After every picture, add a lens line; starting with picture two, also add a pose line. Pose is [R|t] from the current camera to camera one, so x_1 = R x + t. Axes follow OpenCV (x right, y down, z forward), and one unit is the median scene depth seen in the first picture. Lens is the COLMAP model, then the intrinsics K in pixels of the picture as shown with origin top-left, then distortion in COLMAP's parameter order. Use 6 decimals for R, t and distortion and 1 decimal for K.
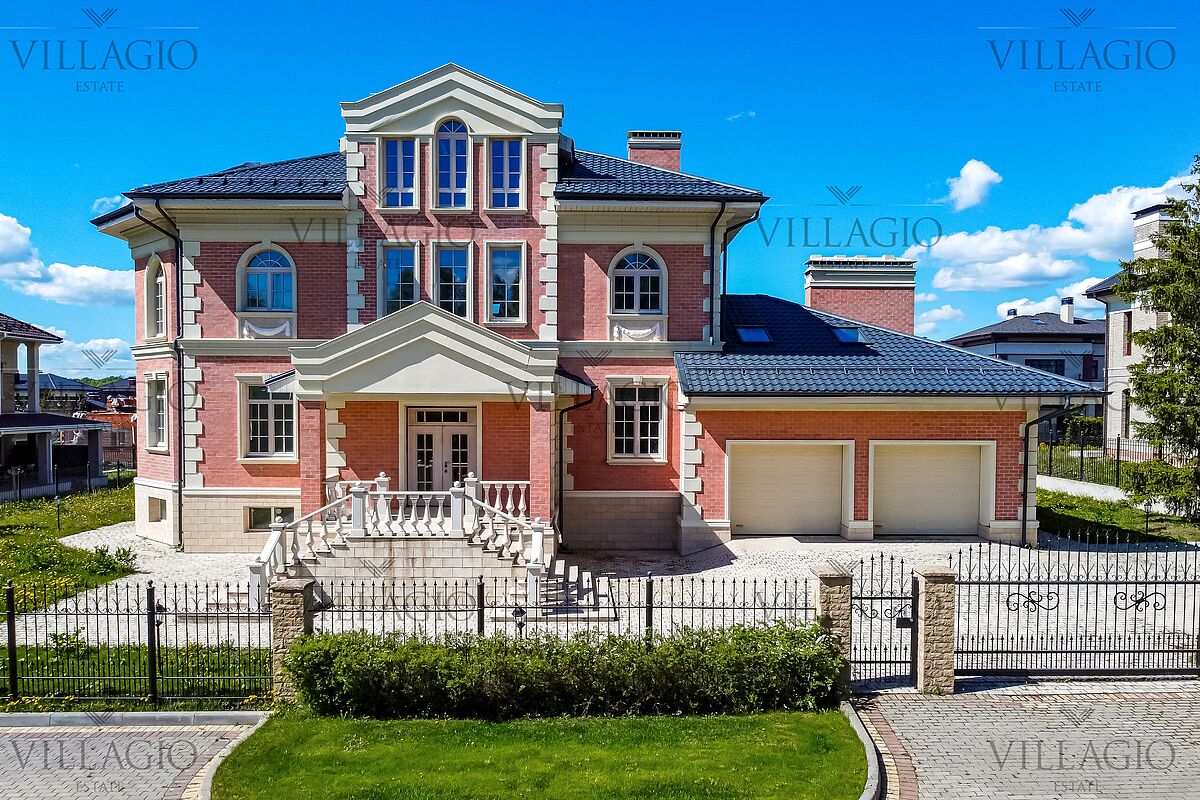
lens RADIAL K [[922.0, 0, 601.2], [0, 922.0, 450.6], [0, 0, 1]] dist [-0.006847, -0.000384]
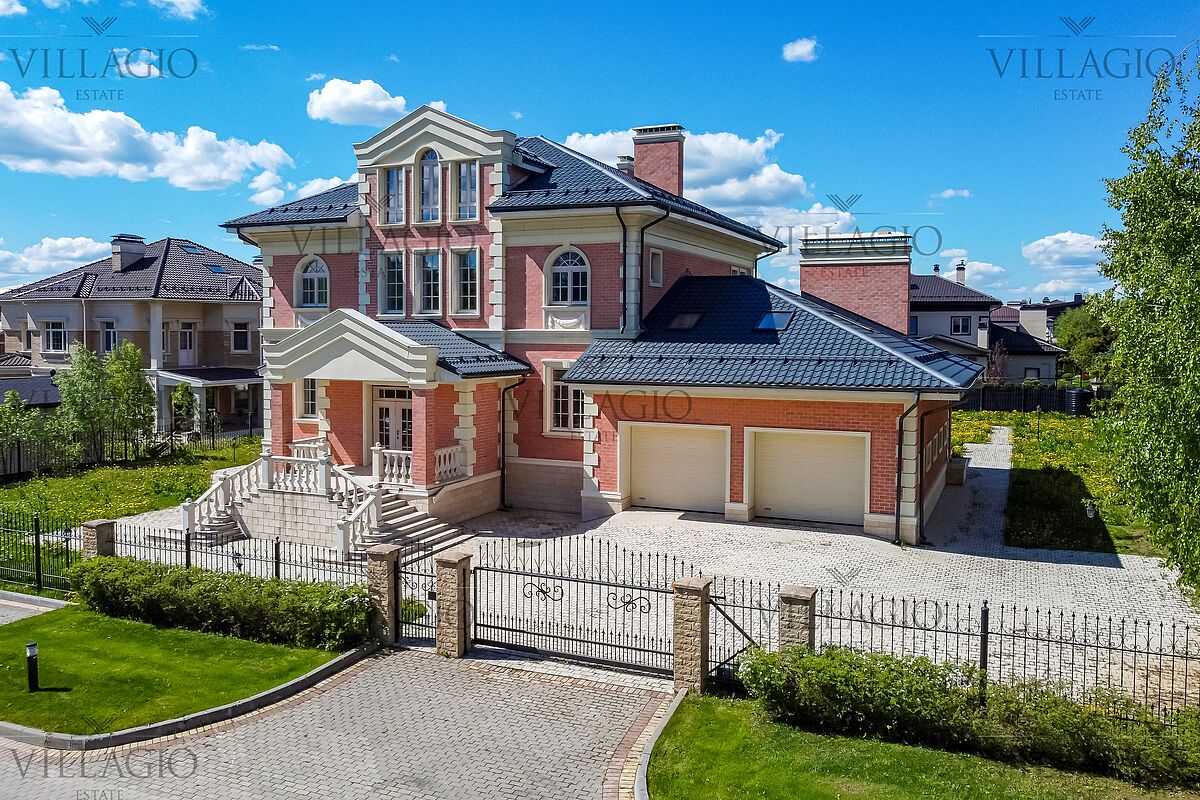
lens RADIAL K [[943.2, 0, 597.1], [0, 943.2, 377.0], [0, 0, 1]] dist [-0.007512, -0.003083]
pose [[0.905507, 0.021303, -0.423796, 0.579556], [-0.022437, 0.999746, 0.002314, -0.064988], [0.423737, 0.007413, 0.905755, -0.039094]]
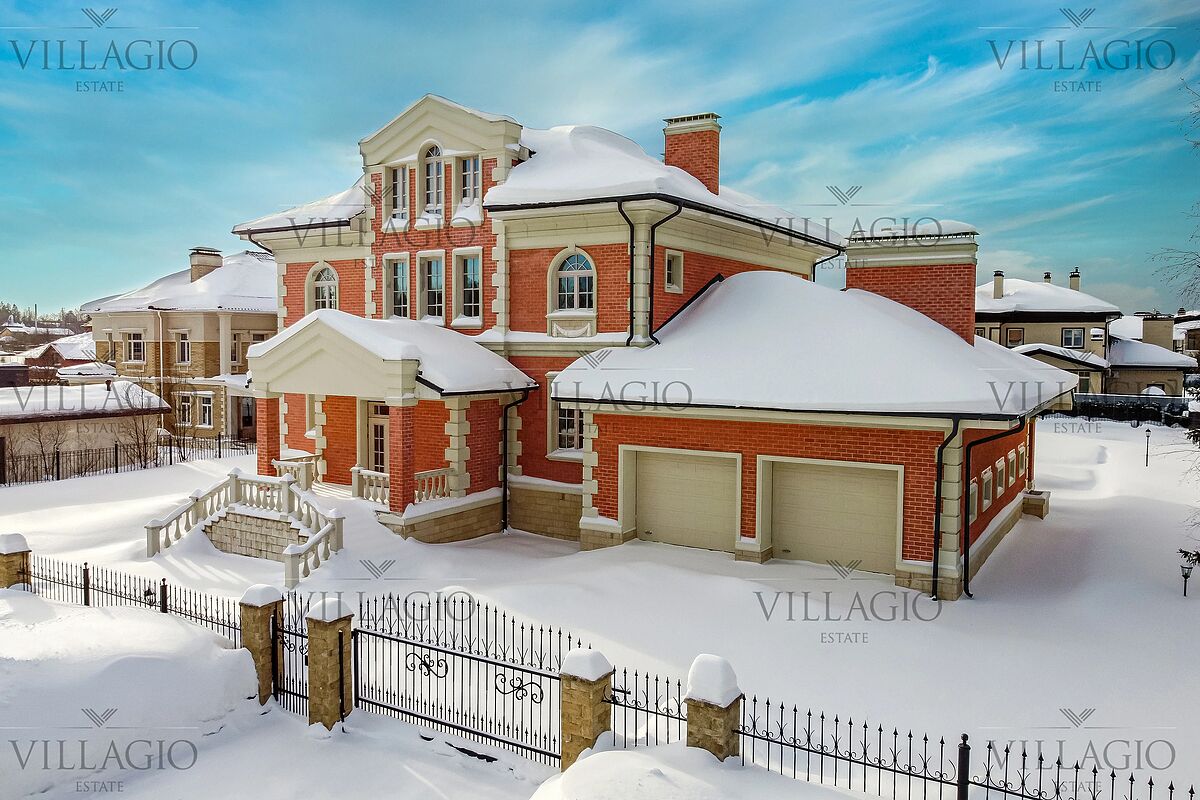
lens RADIAL K [[910.5, 0, 600.0], [0, 910.5, 400.0], [0, 0, 1]] dist [0.012559, 0.003764]
pose [[0.843298, 0.035281, -0.536287, 0.622839], [-0.030010, 0.999377, 0.018557, -0.074575], [0.536608, 0.000445, 0.843832, 0.167211]]
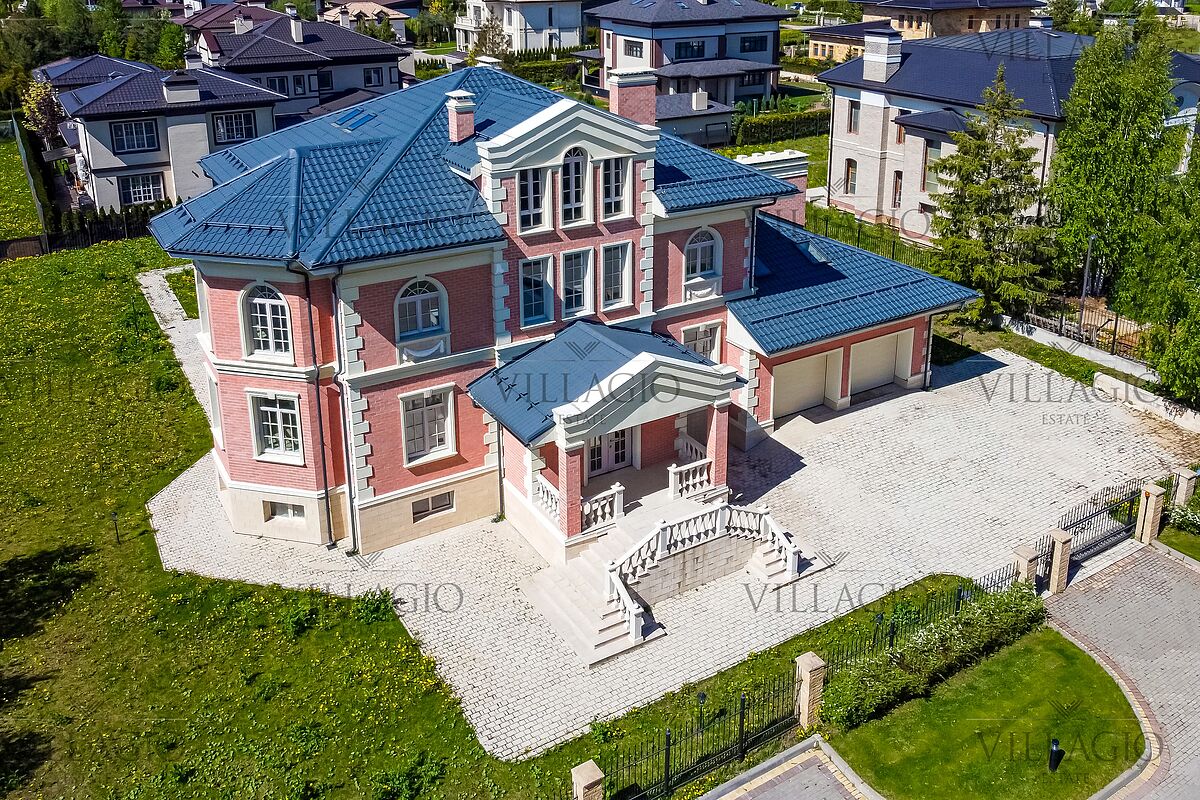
lens RADIAL K [[994.2, 0, 644.6], [0, 994.2, 223.0], [0, 0, 1]] dist [-0.024231, -0.007597]
pose [[0.852542, -0.142028, 0.502991, -0.719613], [0.027678, 0.973288, 0.227911, -0.547026], [-0.521925, -0.180382, 0.833700, -0.086699]]
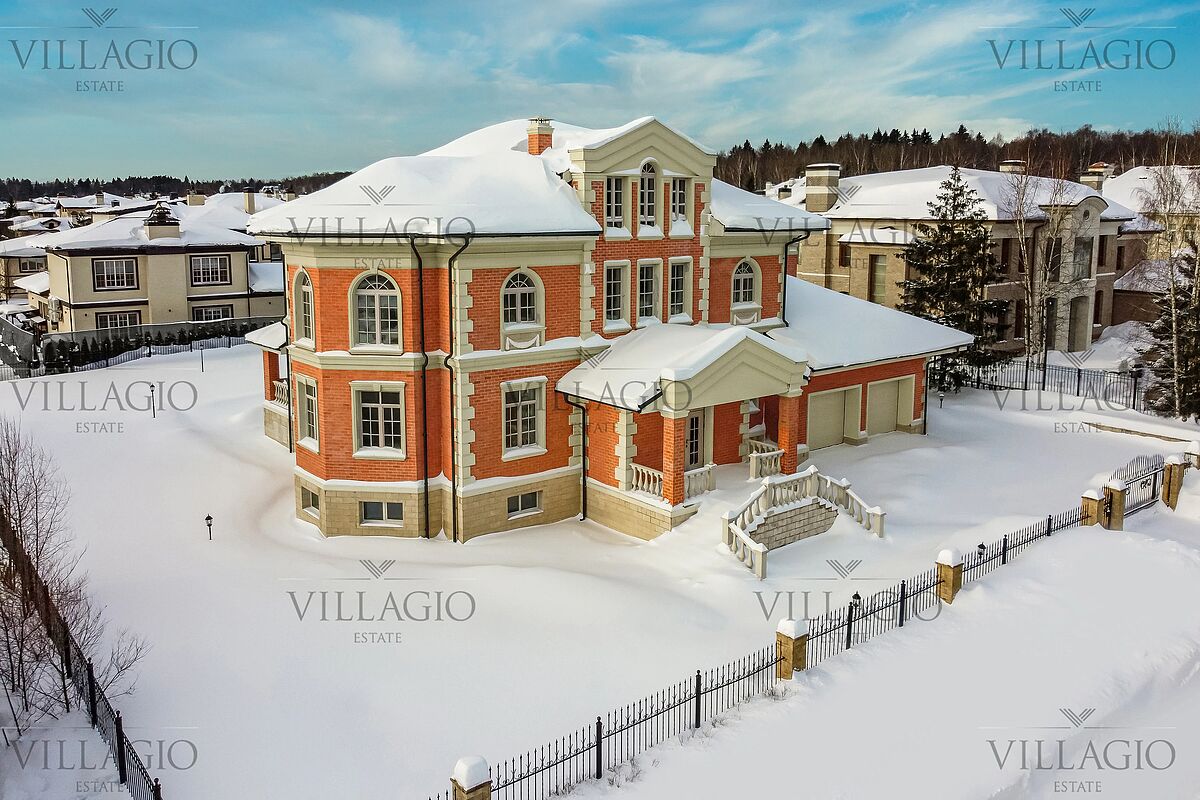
lens RADIAL K [[943.2, 0, 597.1], [0, 943.2, 377.0], [0, 0, 1]] dist [-0.007512, -0.003083]
pose [[0.792549, -0.111278, 0.599569, -1.012353], [0.041859, 0.990818, 0.128562, -0.240279], [-0.608370, -0.076794, 0.789929, 0.015980]]
